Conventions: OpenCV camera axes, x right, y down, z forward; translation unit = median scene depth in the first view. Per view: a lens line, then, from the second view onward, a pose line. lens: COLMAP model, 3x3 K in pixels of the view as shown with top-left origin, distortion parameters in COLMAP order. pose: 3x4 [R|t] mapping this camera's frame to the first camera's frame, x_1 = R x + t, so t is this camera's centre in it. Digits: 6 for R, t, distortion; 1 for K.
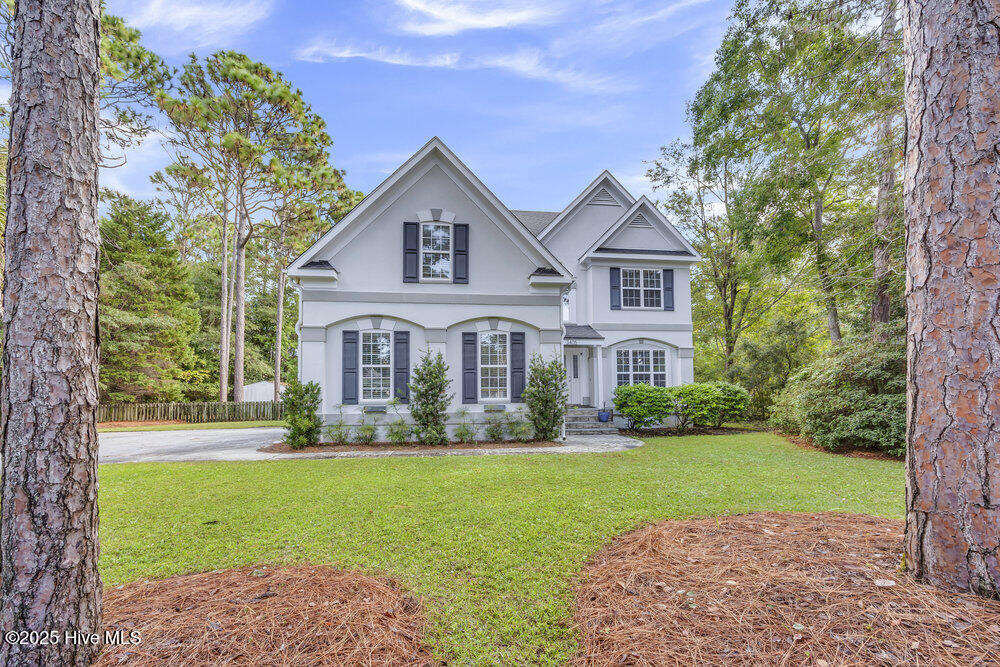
lens RADIAL K [[396.8, 0, 500.0], [0, 396.8, 374.7], [0, 0, 1]] dist [-0.000558, -0.000052]
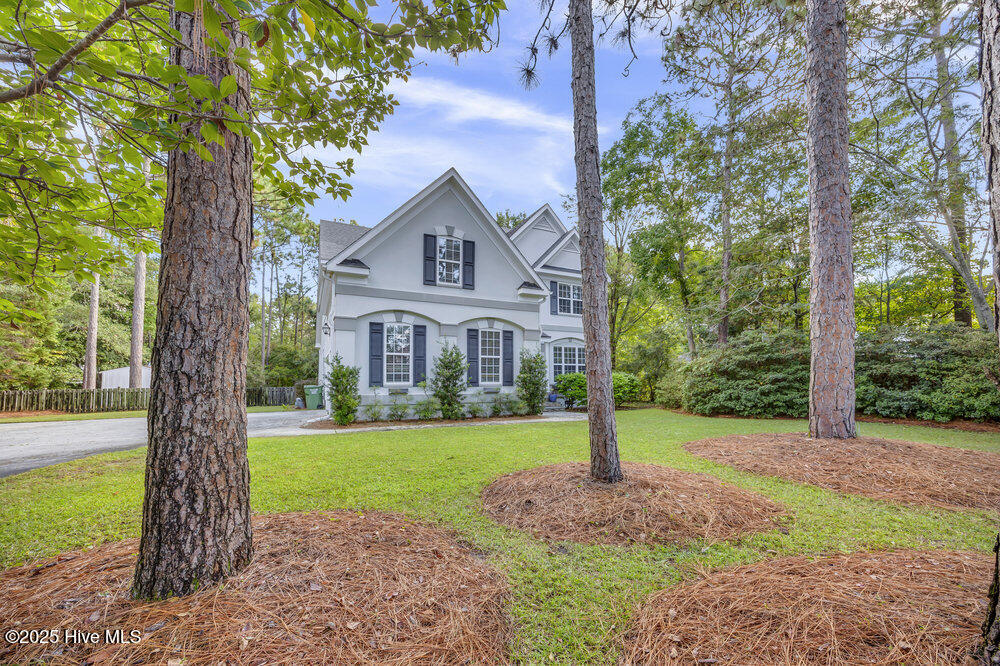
lens RADIAL K [[393.4, 0, 500.1], [0, 393.4, 361.8], [0, 0, 1]] dist [-0.000418, 0.000002]
pose [[0.941913, 0.022871, 0.335078, -0.409854], [-0.020227, 0.999731, -0.011379, 0.007802], [-0.335248, 0.003941, 0.942122, -0.182860]]
